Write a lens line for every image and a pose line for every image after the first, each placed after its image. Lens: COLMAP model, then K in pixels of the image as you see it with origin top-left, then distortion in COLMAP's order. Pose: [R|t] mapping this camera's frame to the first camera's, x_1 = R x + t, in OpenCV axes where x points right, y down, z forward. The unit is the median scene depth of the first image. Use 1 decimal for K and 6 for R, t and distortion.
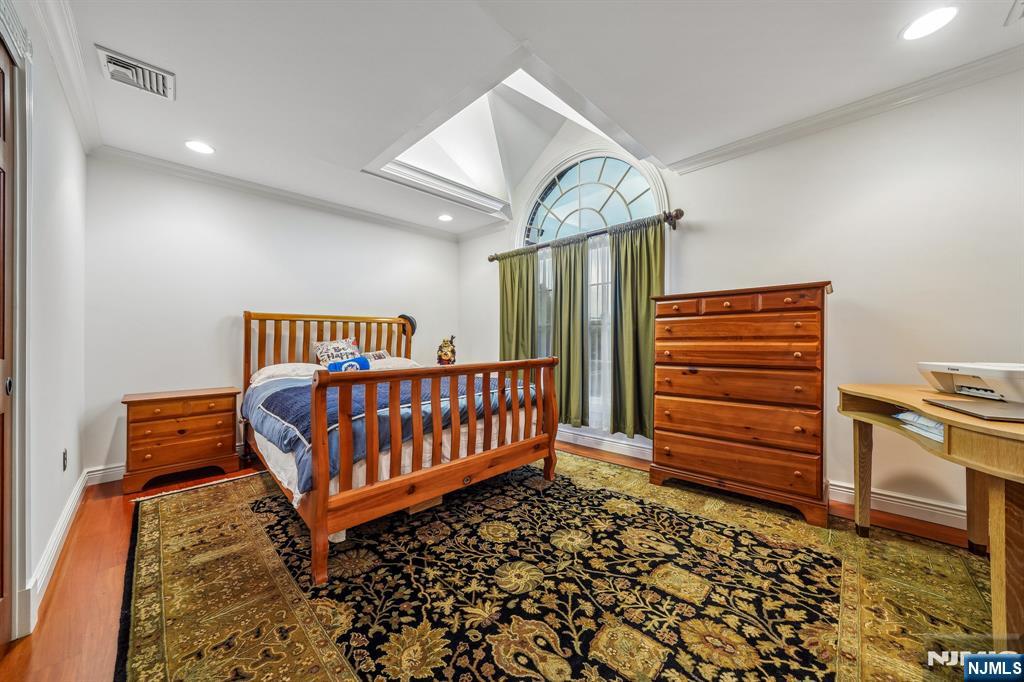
lens RADIAL K [[360.9, 0, 509.8], [0, 360.9, 342.2], [0, 0, 1]] dist [-0.015029, 0.000728]
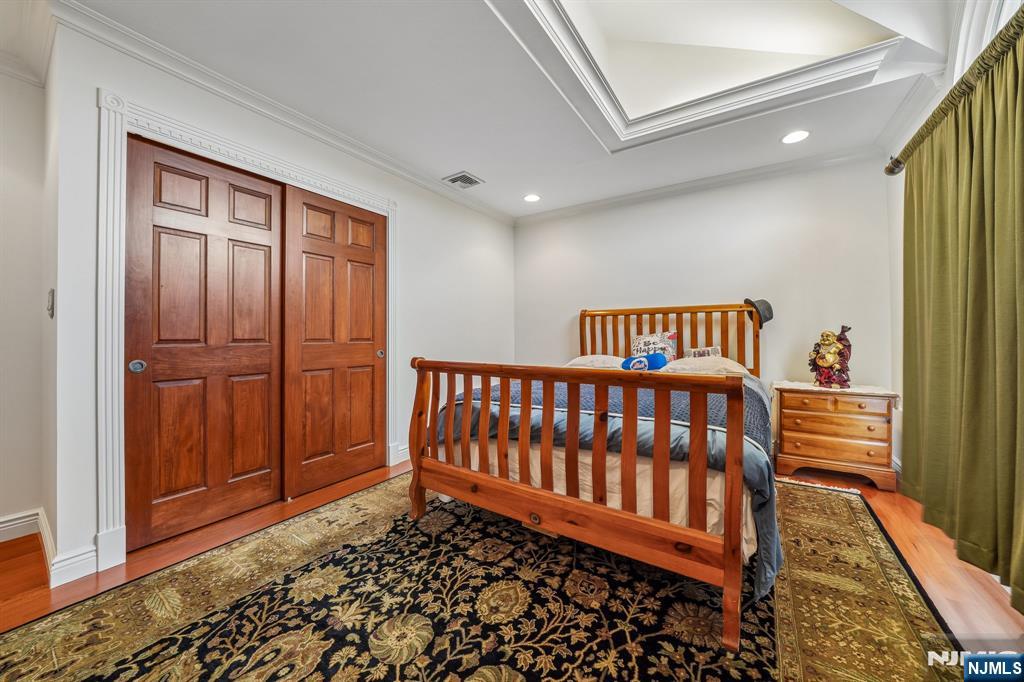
lens RADIAL K [[360.9, 0, 511.0], [0, 360.9, 324.4], [0, 0, 1]] dist [-0.015029, 0.000728]
pose [[0.194913, -0.021975, -0.980574, 0.720083], [-0.002251, 0.999736, -0.022851, -0.015540], [0.980818, 0.006662, 0.194812, 0.905993]]
